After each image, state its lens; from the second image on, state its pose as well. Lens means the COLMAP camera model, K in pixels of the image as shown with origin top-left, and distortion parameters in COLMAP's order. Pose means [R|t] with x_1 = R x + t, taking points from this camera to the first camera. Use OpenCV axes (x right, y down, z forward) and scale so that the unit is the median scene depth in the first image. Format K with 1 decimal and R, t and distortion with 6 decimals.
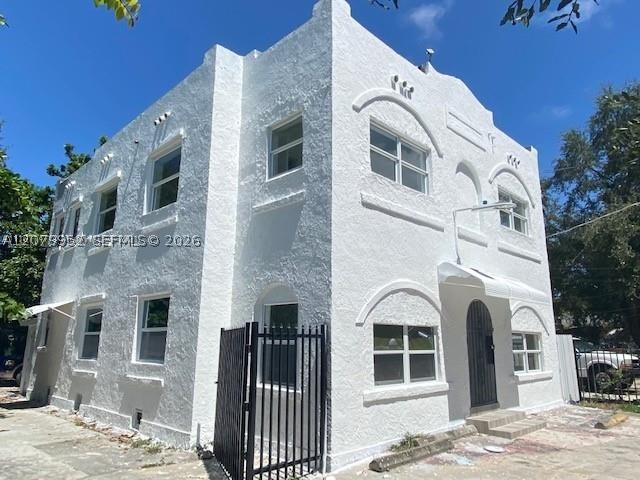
lens RADIAL K [[437.2, 0, 318.9], [0, 437.2, 240.1], [0, 0, 1]] dist [0.072624, -0.001447]
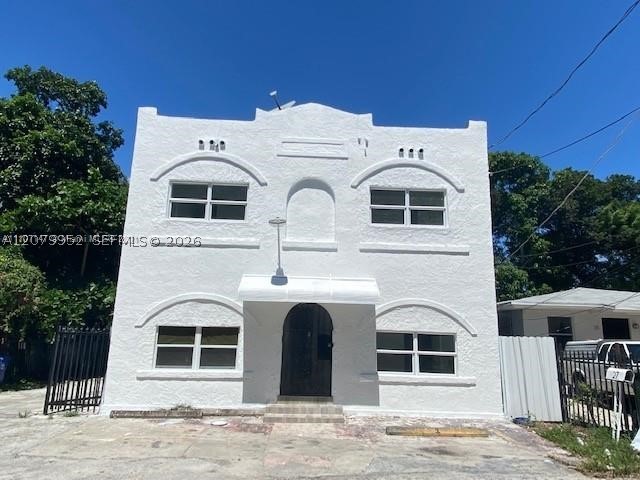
lens RADIAL K [[437.2, 0, 321.6], [0, 437.2, 238.0], [0, 0, 1]] dist [0.072624, -0.001447]
pose [[0.733238, -0.129624, -0.667503, 1.348257], [0.129486, 0.990316, -0.050073, 0.039160], [0.667530, -0.049717, 0.742921, 0.245305]]
